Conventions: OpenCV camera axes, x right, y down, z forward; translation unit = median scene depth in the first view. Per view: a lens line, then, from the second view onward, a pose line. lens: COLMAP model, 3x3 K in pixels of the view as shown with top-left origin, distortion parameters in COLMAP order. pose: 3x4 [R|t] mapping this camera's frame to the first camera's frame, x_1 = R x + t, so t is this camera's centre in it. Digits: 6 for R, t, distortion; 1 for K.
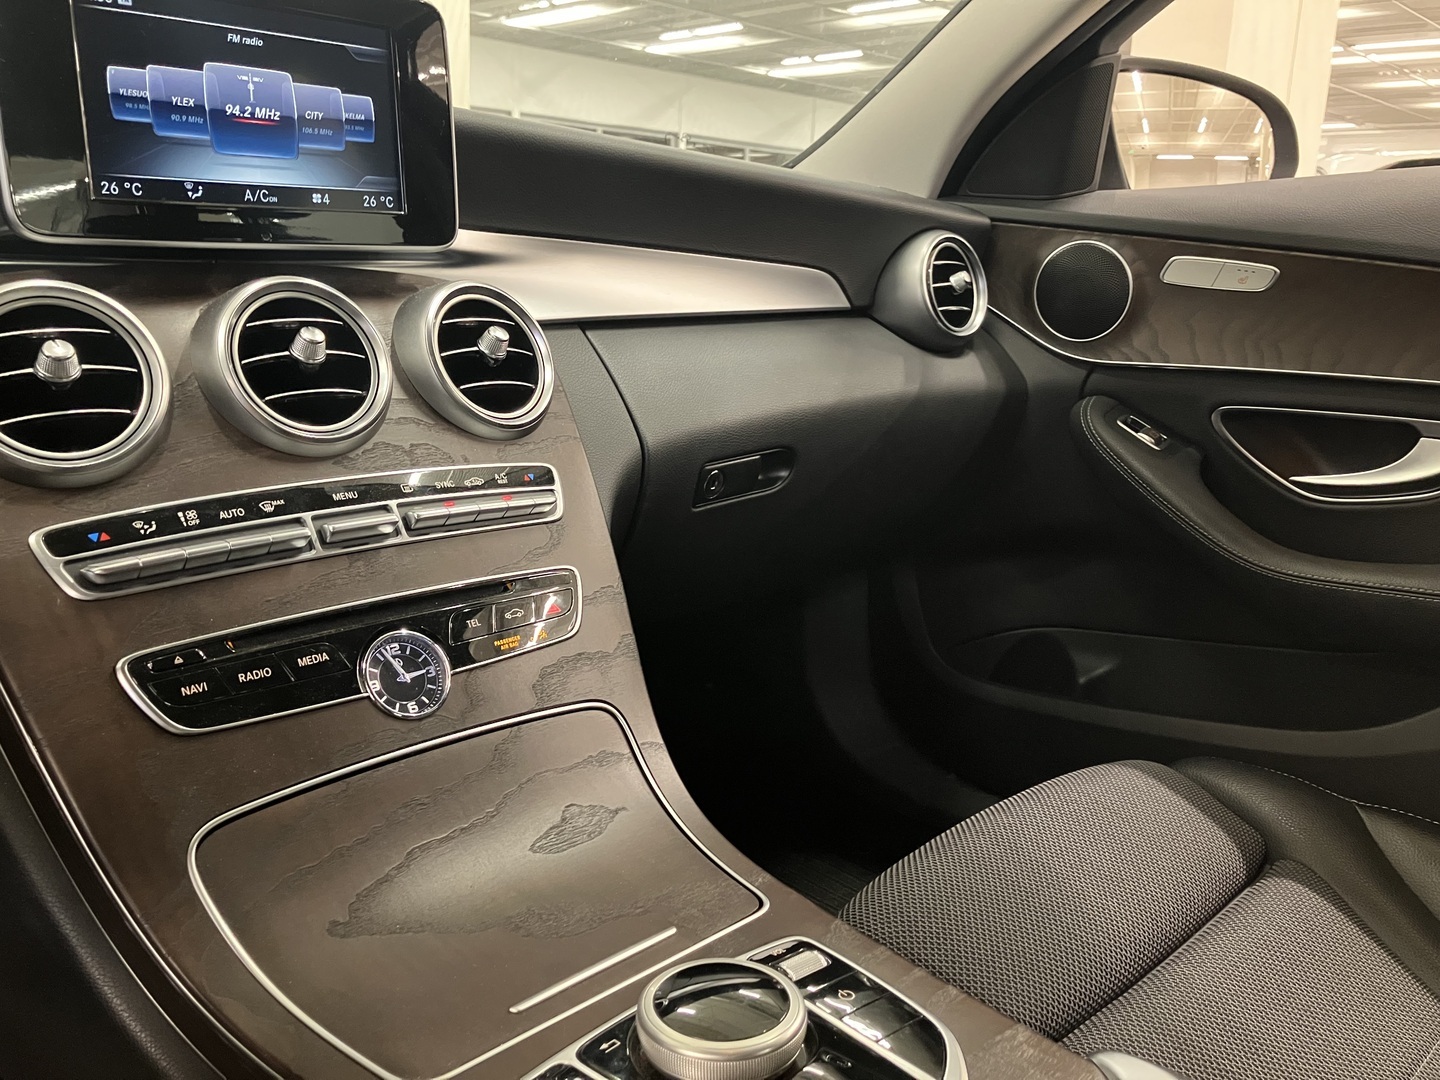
lens RADIAL K [[1211.0, 0, 720.0], [0, 1211.0, 540.0], [0, 0, 1]] dist [-0.096474, 0.187453]
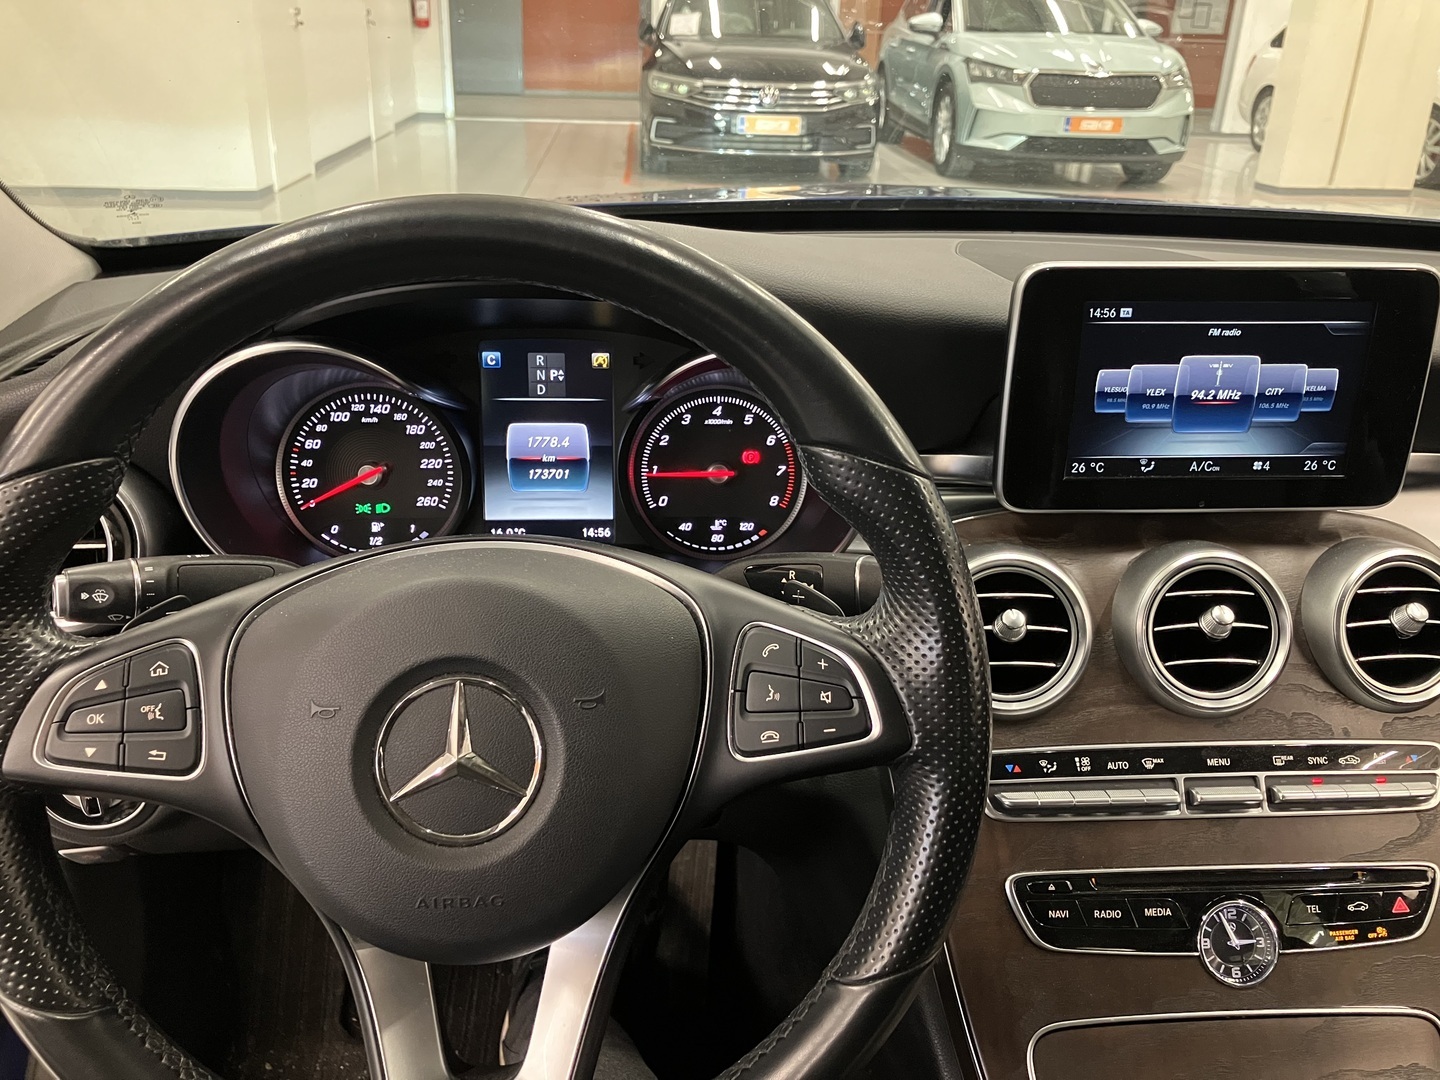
lens RADIAL K [[1211.0, 0, 720.0], [0, 1211.0, 540.0], [0, 0, 1]] dist [-0.096474, 0.187453]
pose [[0.768612, 0.261315, -0.583910, -0.076829], [-0.133329, 0.958157, 0.253296, -0.470314], [0.625667, -0.116834, 0.771291, -0.123704]]
